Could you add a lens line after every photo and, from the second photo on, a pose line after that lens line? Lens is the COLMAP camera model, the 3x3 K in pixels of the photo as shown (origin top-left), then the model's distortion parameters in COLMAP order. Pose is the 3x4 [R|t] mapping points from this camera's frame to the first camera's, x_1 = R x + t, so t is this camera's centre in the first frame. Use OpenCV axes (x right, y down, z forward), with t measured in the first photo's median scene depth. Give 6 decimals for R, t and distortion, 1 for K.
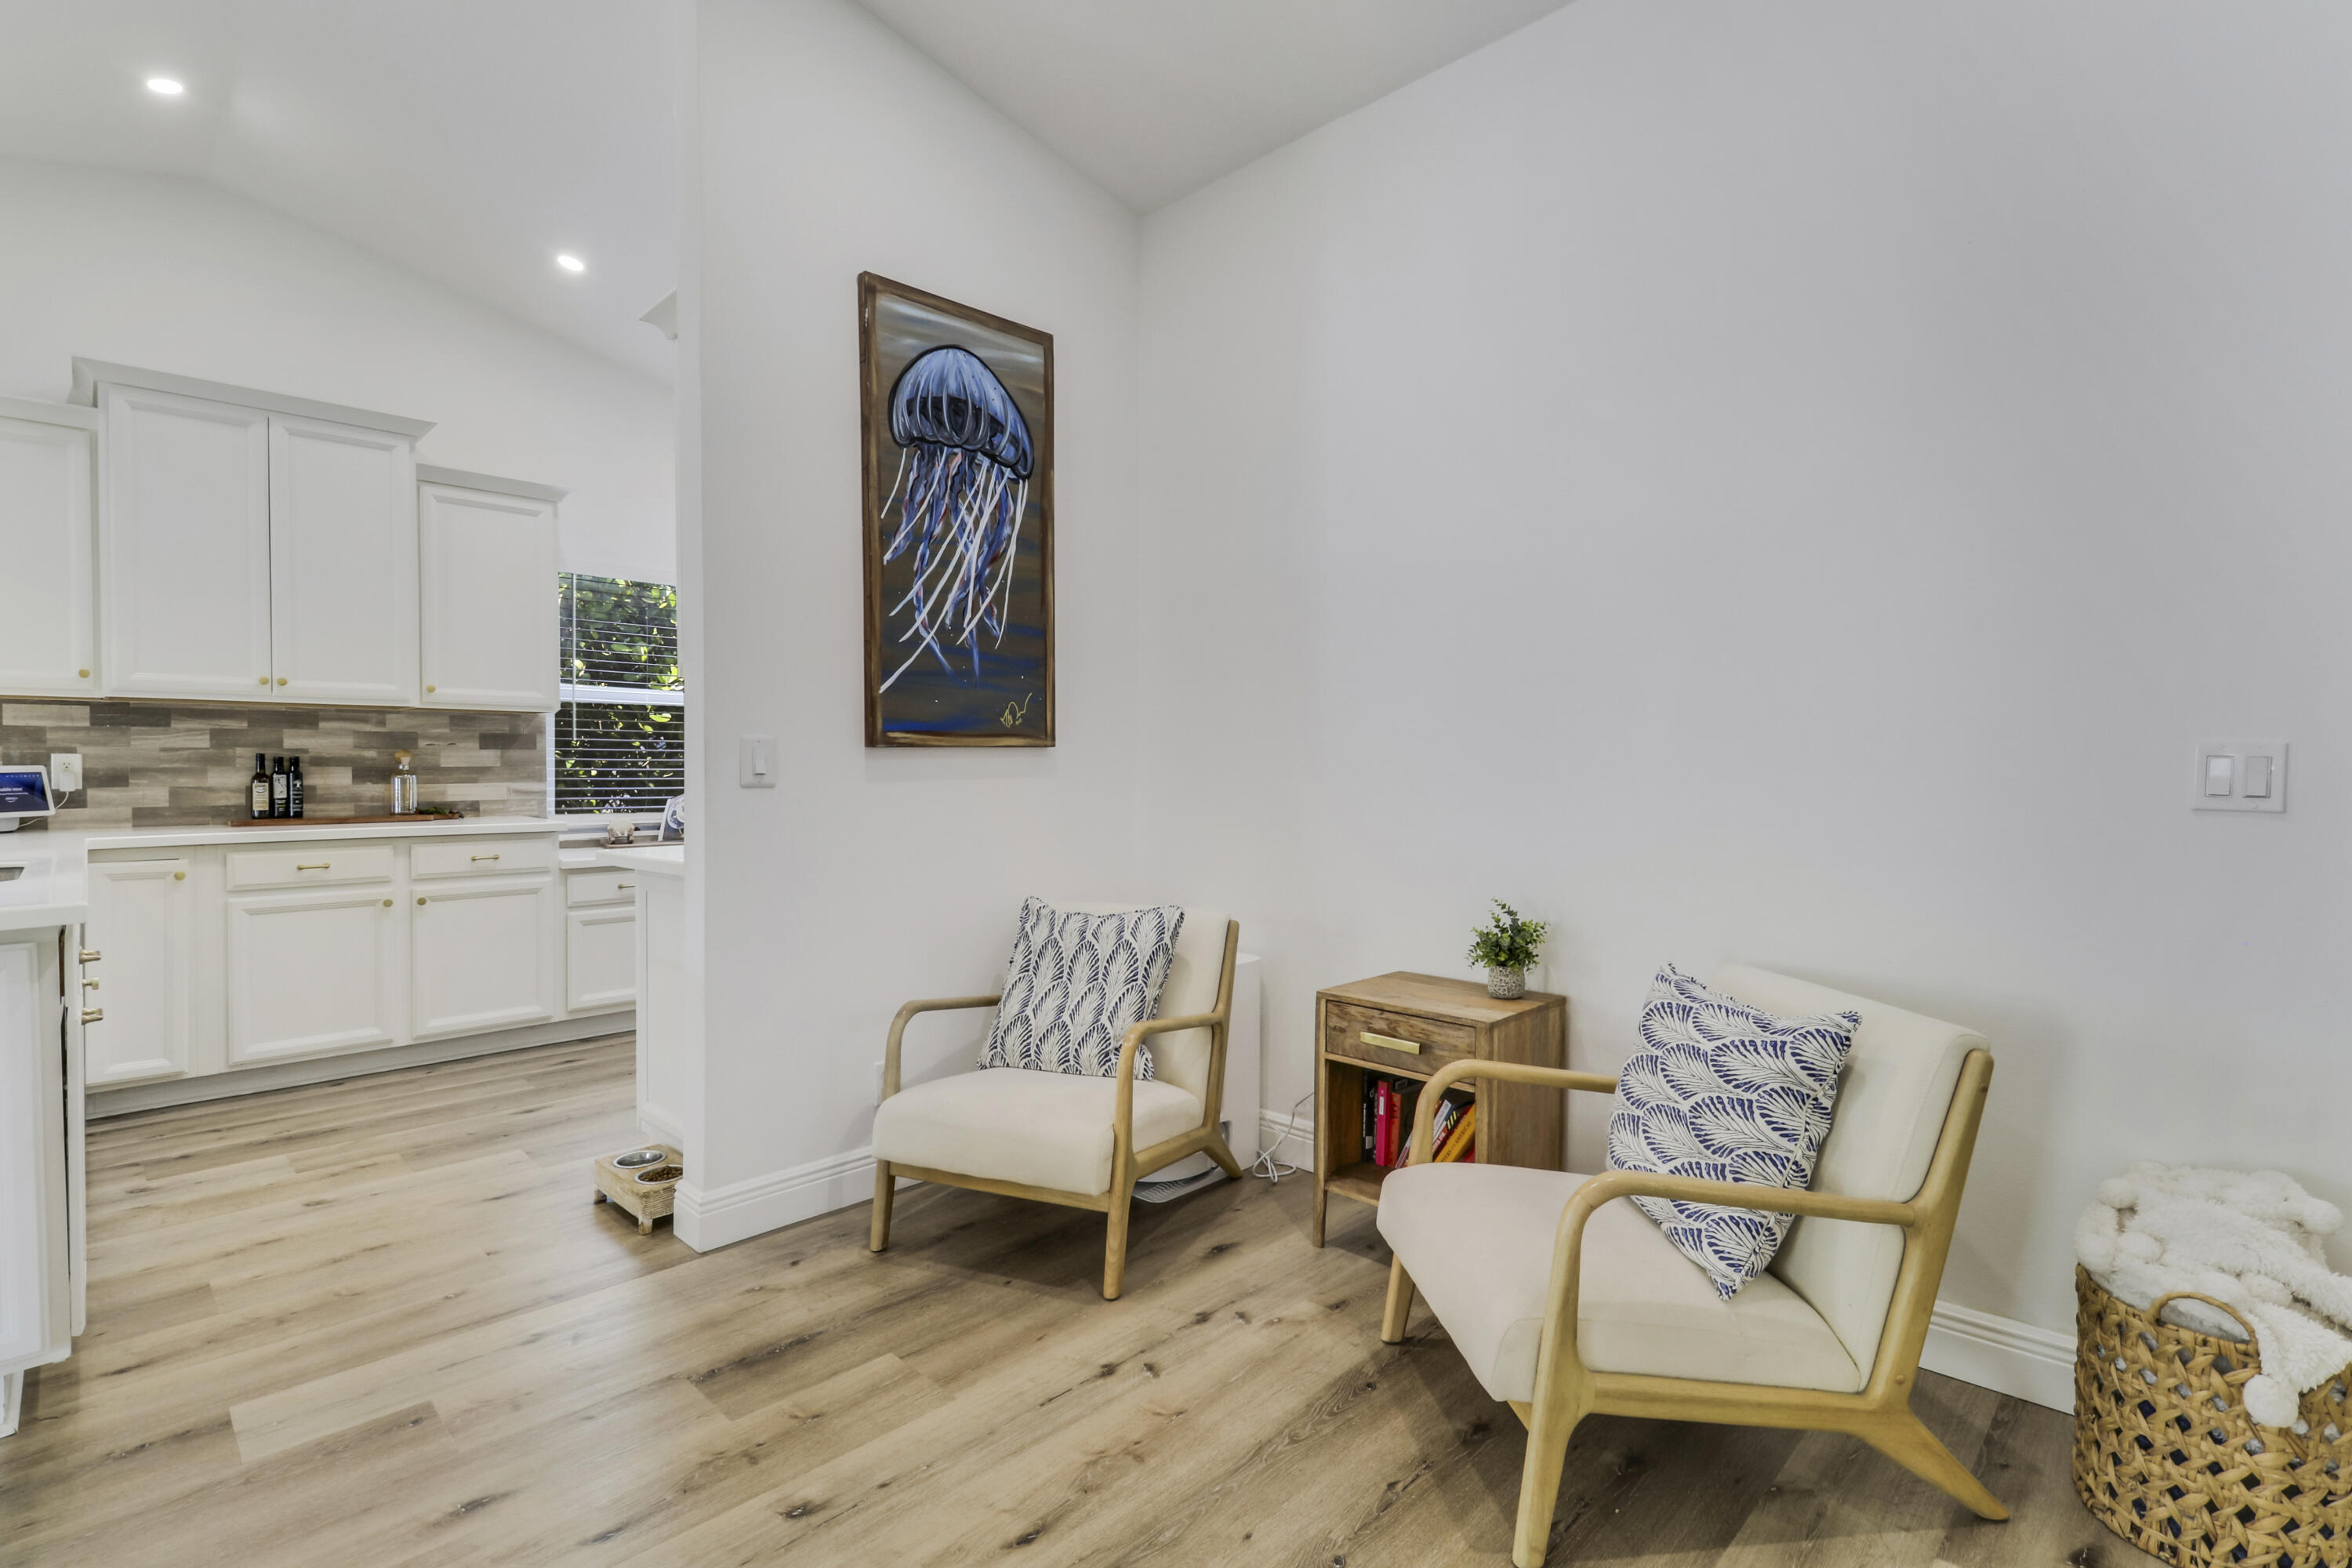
lens RADIAL K [[1094.2, 0, 1232.6], [0, 1094.2, 779.6], [0, 0, 1]] dist [0.002086, -0.014163]
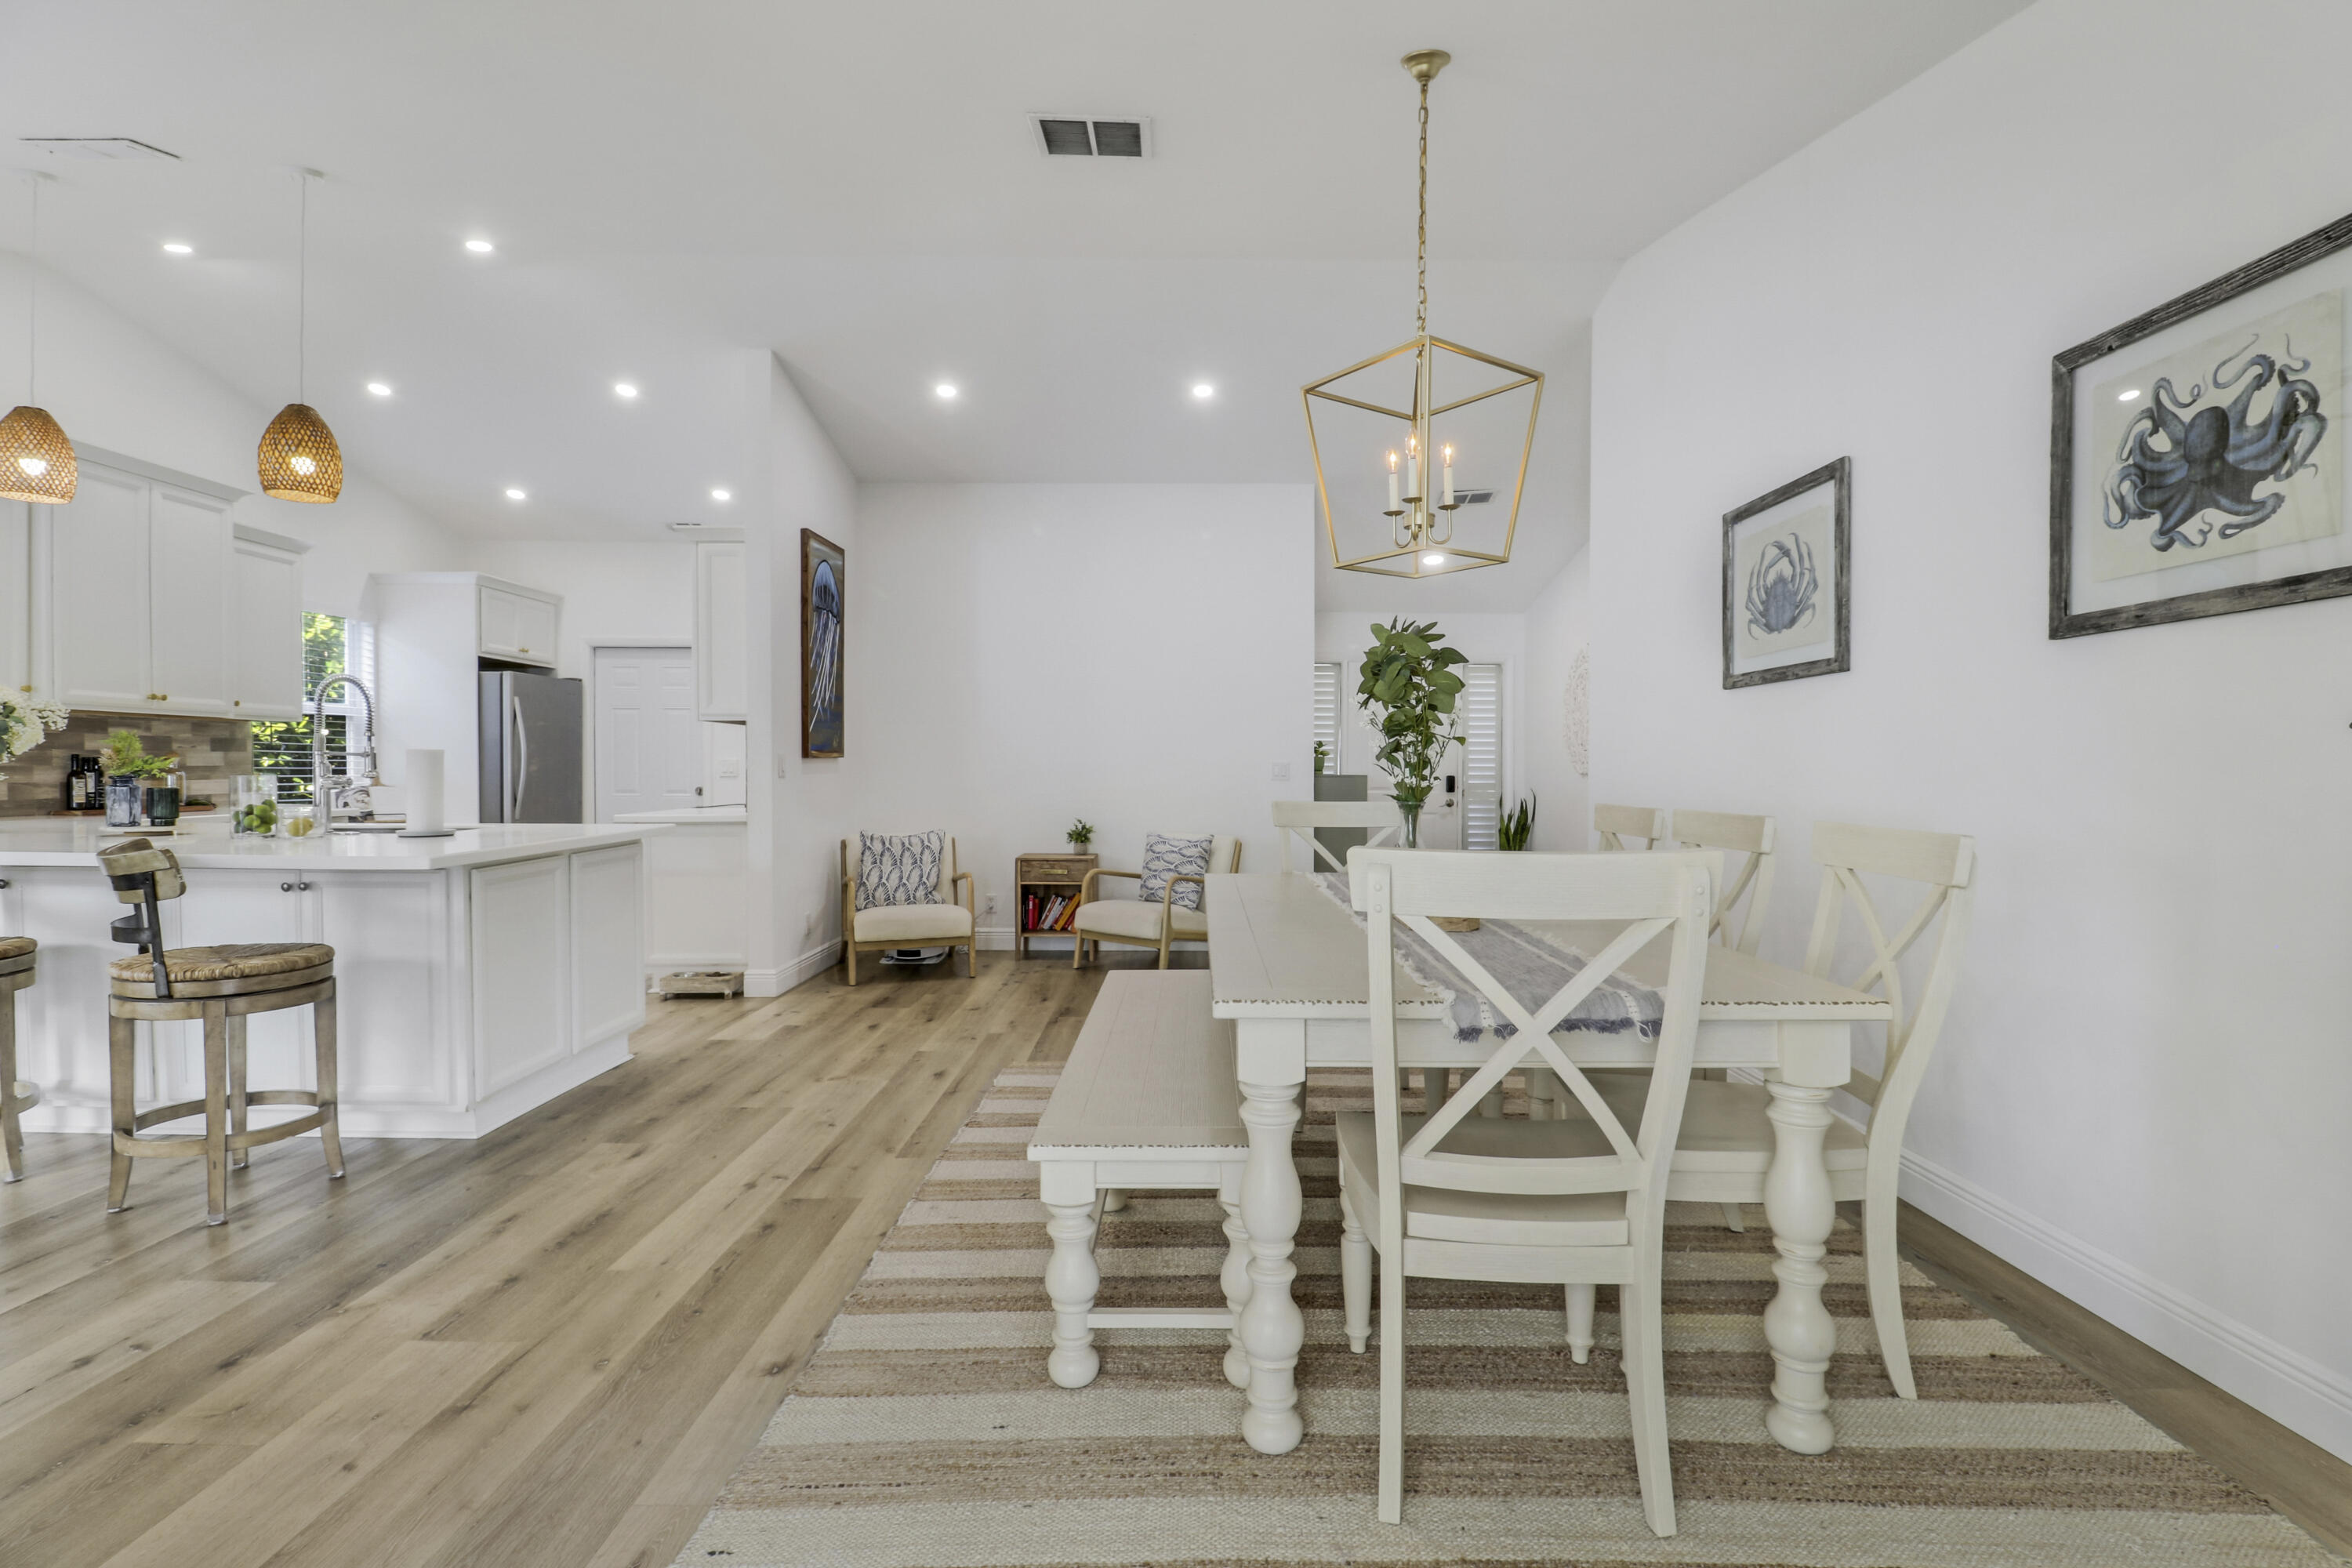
lens RADIAL K [[1101.6, 0, 1198.5], [0, 1101.6, 796.7], [0, 0, 1]] dist [0.019273, -0.015444]
pose [[0.725764, -0.015626, 0.687766, -1.089539], [0.004036, 0.999821, 0.018458, 0.005745], [-0.687932, -0.010620, 0.725697, -0.902548]]
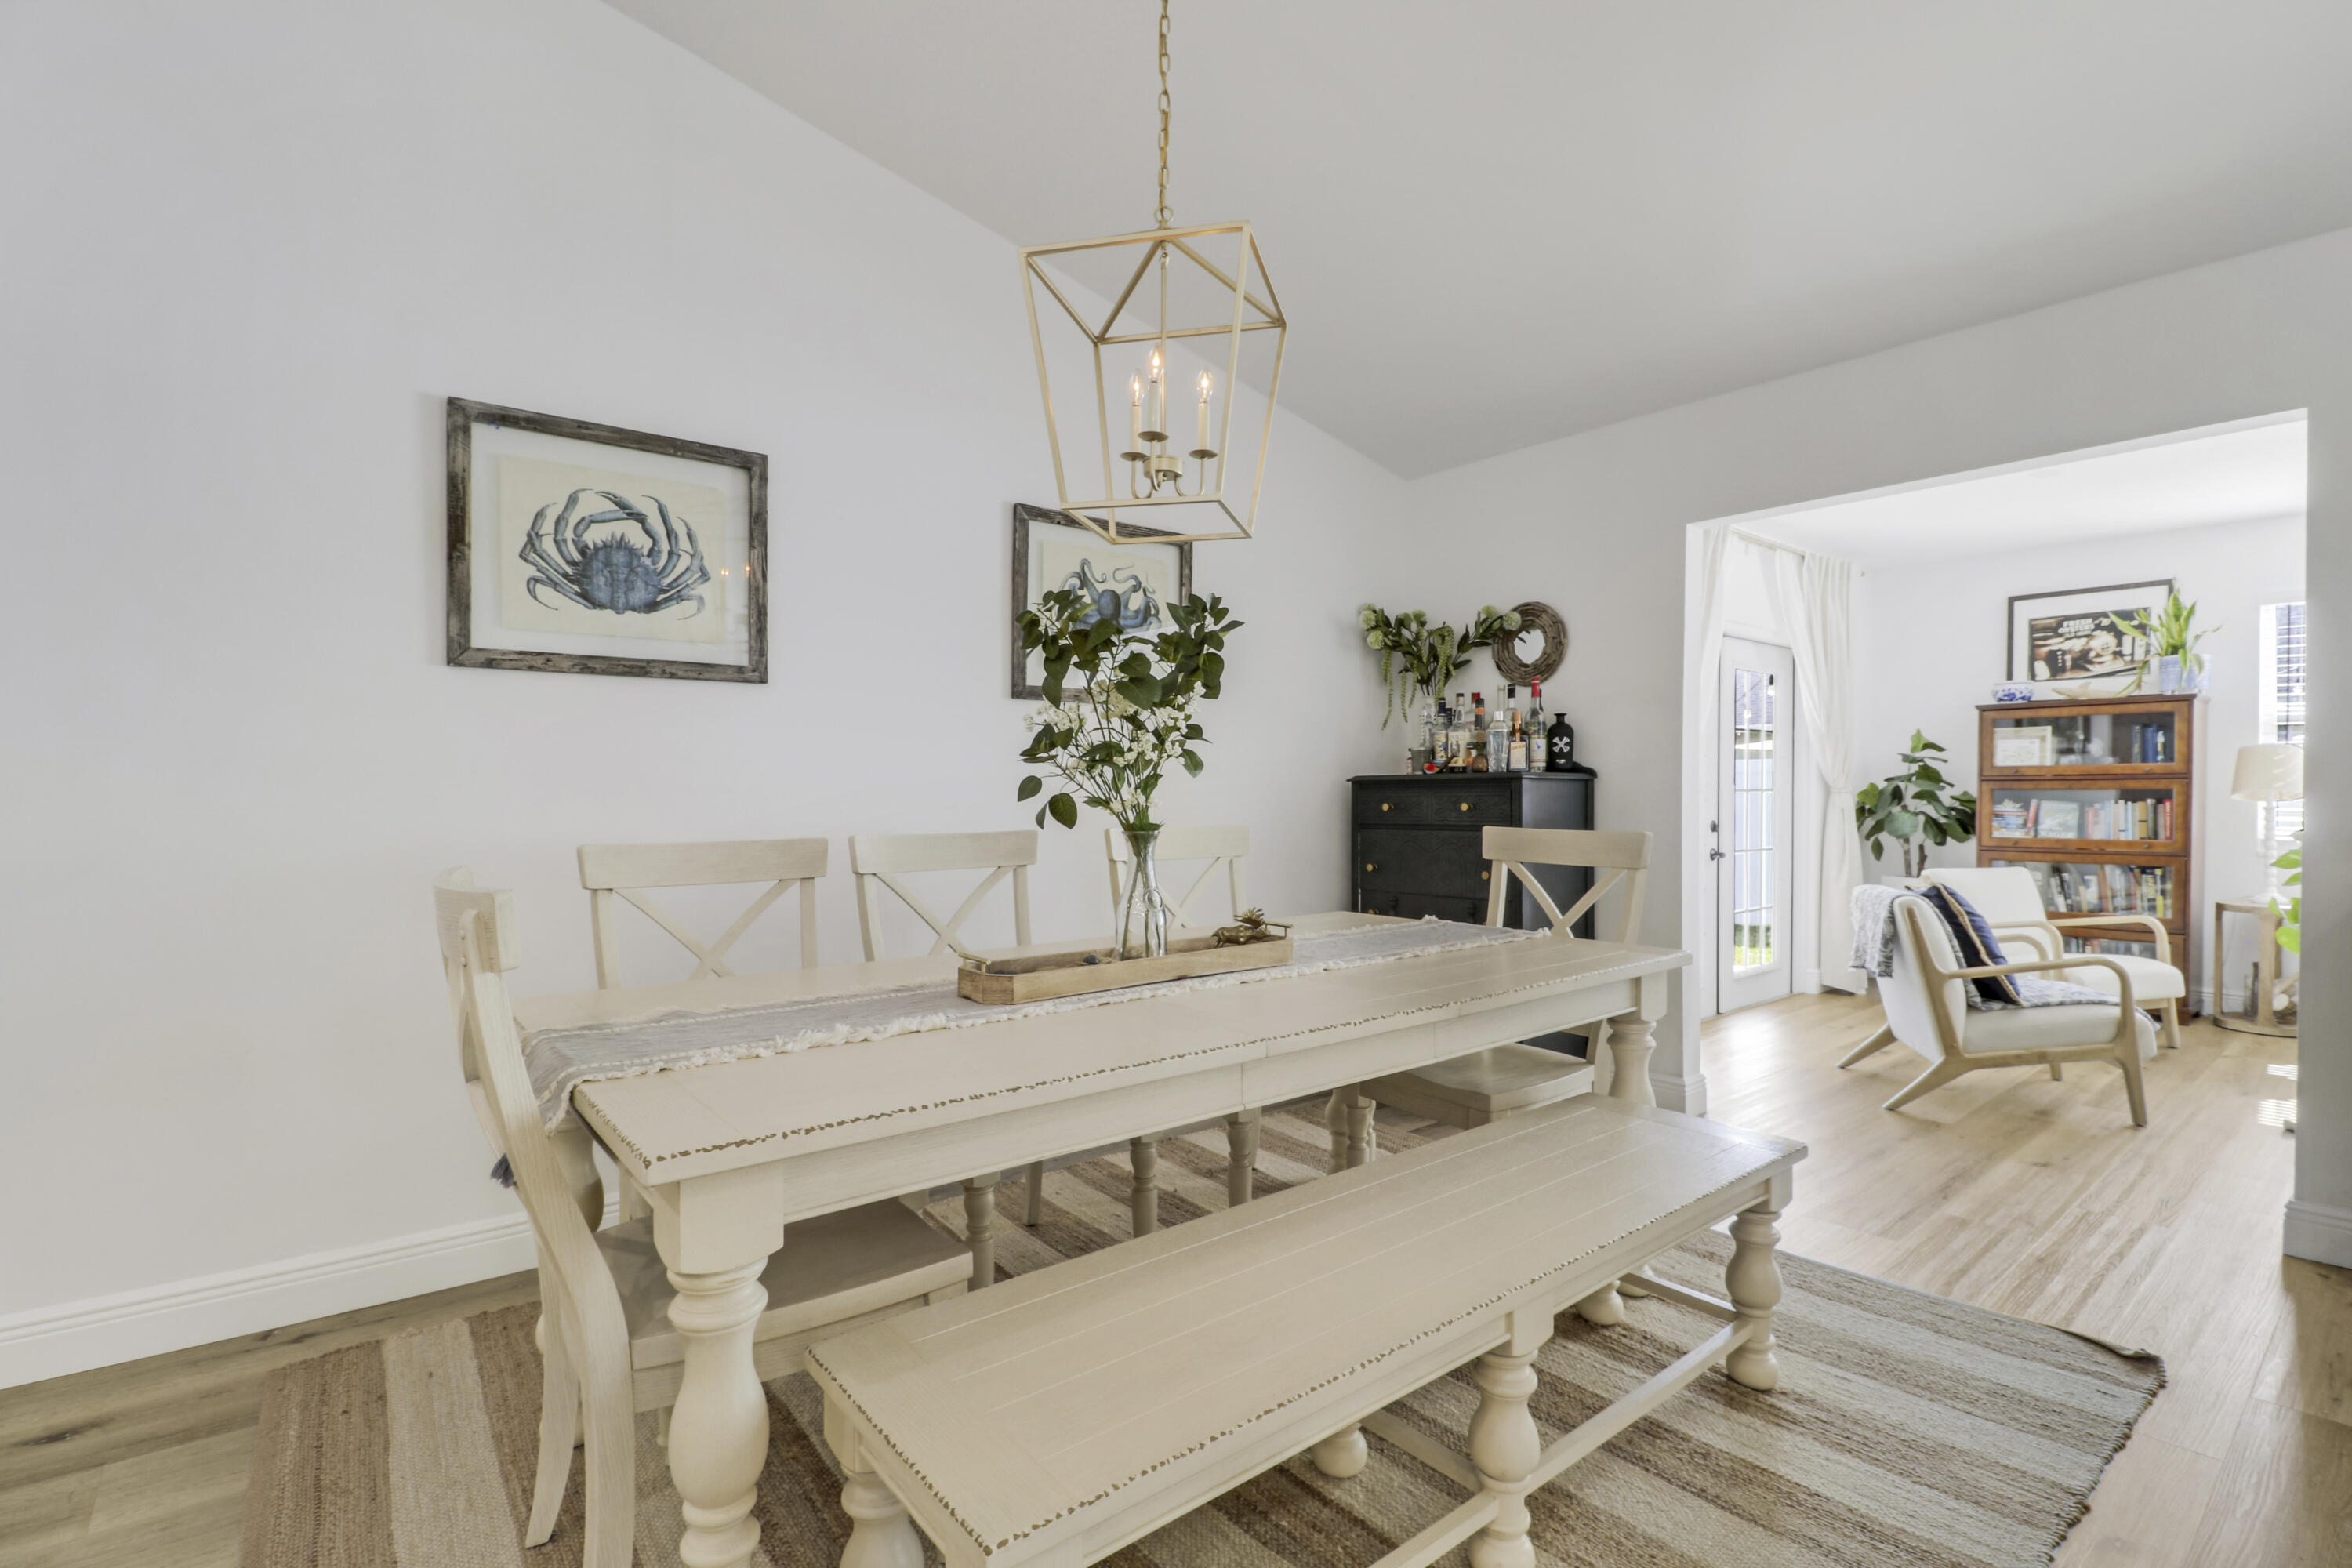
lens RADIAL K [[1104.3, 0, 1217.4], [0, 1104.3, 783.9], [0, 0, 1]] dist [-0.001252, -0.013189]
pose [[-0.993469, 0.002785, 0.114066, -0.455676], [0.002914, 0.999995, 0.000965, -0.002371], [-0.114063, 0.001291, -0.993473, 0.314848]]
